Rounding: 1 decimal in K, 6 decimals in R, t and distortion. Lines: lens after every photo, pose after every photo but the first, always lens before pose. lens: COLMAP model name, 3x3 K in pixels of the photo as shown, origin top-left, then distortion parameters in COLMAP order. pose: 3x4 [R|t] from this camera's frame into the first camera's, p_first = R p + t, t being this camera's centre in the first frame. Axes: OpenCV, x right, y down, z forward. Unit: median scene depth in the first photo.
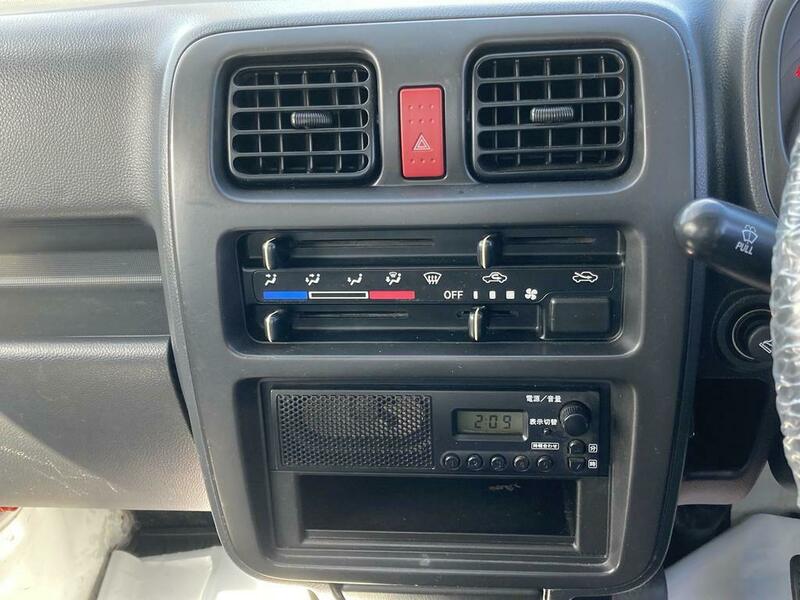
lens RADIAL K [[897.5, 0, 400.0], [0, 897.5, 300.0], [0, 0, 1]] dist [-0.003582, -0.007429]
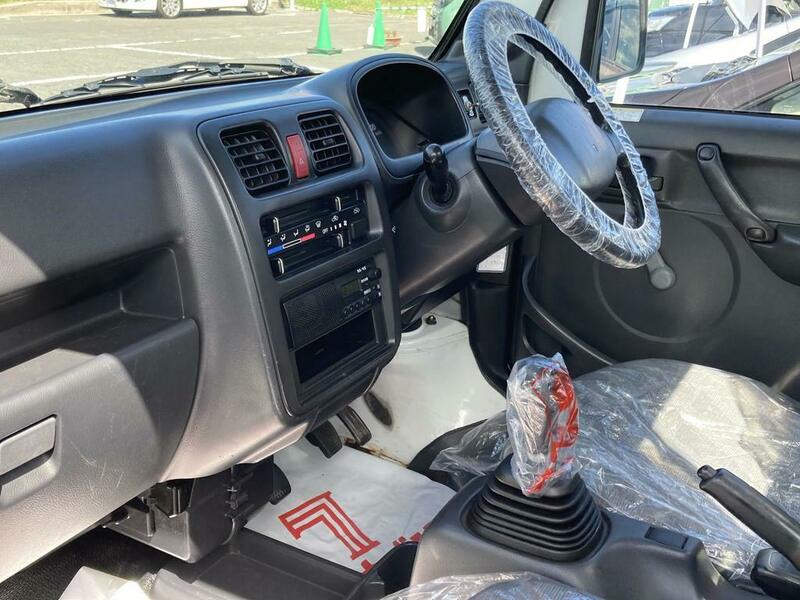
lens RADIAL K [[897.5, 0, 400.0], [0, 897.5, 300.0], [0, 0, 1]] dist [-0.003582, -0.007429]
pose [[0.405280, -0.238498, 0.882535, -1.735583], [0.386284, 0.919633, 0.071133, 0.060114], [-0.828573, 0.312080, 0.464836, -0.055586]]
